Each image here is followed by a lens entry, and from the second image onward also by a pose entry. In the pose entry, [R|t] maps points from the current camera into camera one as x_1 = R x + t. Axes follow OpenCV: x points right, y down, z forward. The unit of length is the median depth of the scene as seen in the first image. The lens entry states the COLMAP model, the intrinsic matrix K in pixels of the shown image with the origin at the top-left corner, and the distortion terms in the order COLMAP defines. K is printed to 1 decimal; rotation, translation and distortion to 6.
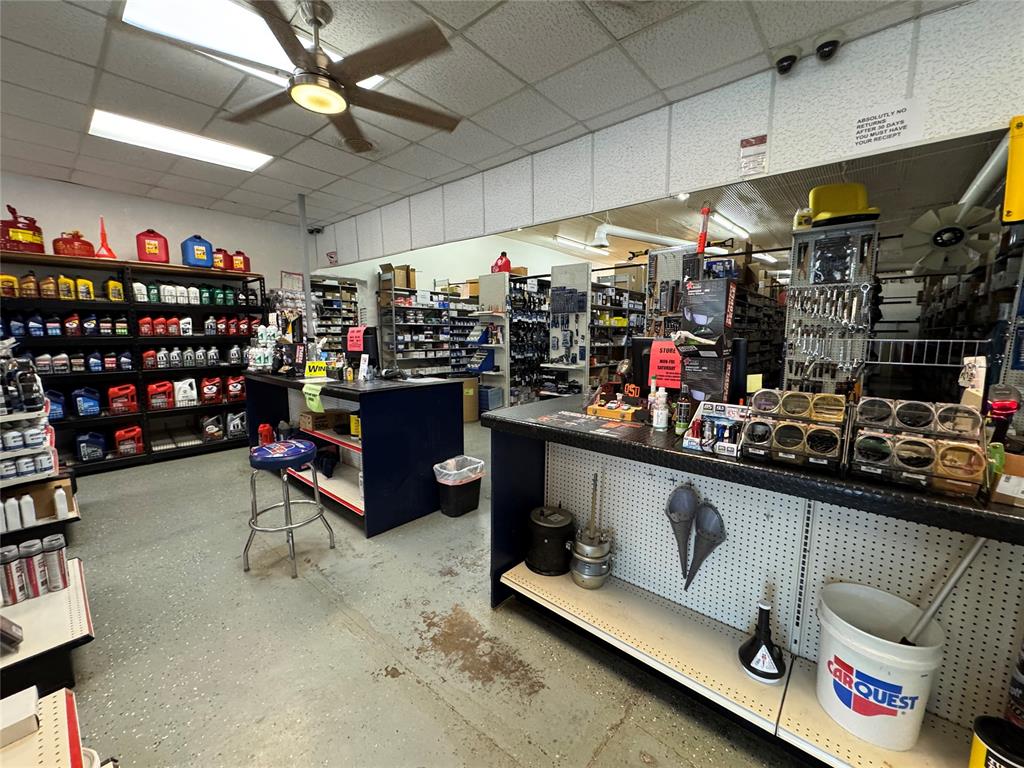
lens RADIAL K [[409.7, 0, 512.2], [0, 409.7, 383.3], [0, 0, 1]] dist [-0.006706, 0.001367]
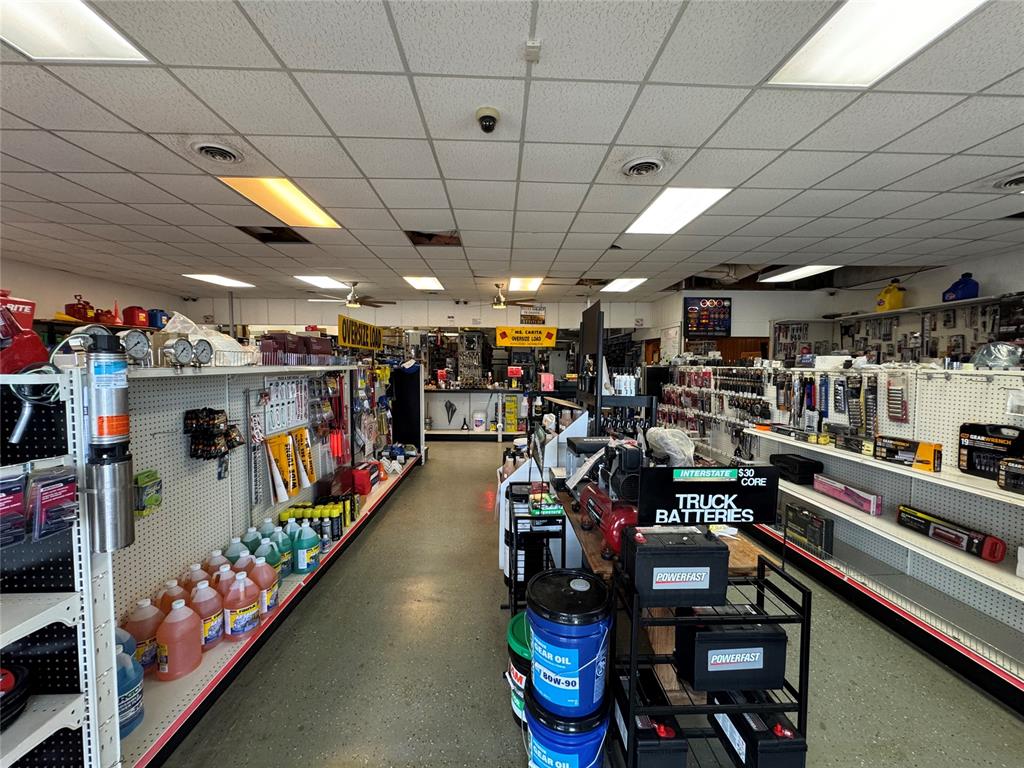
lens RADIAL K [[409.7, 0, 512.3], [0, 409.7, 383.3], [0, 0, 1]] dist [-0.006706, 0.001367]
pose [[0.732548, -0.030574, 0.680028, -2.236437], [0.080131, 0.995918, -0.041544, 0.305990], [-0.675982, 0.084925, 0.732008, -2.965915]]
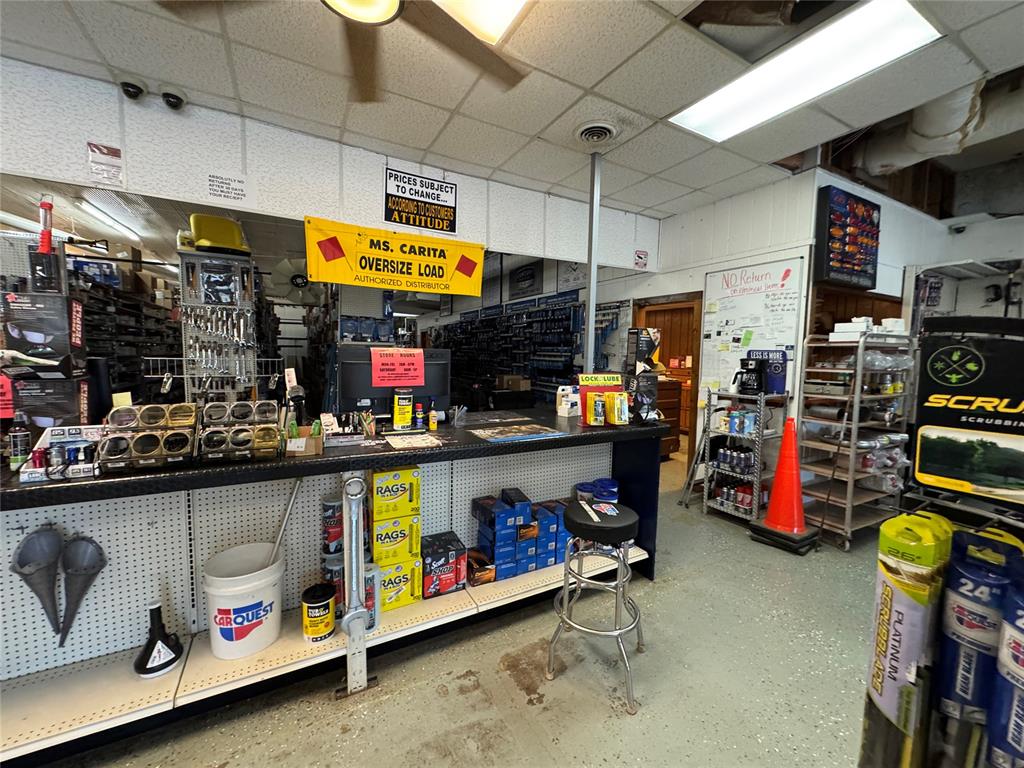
lens RADIAL K [[409.7, 0, 513.8], [0, 409.7, 383.2], [0, 0, 1]] dist [-0.006706, 0.001367]
pose [[0.337127, -0.069158, 0.938915, -0.026037], [0.098676, 0.994401, 0.037814, 0.012141], [-0.936274, 0.079900, 0.342064, -0.253888]]
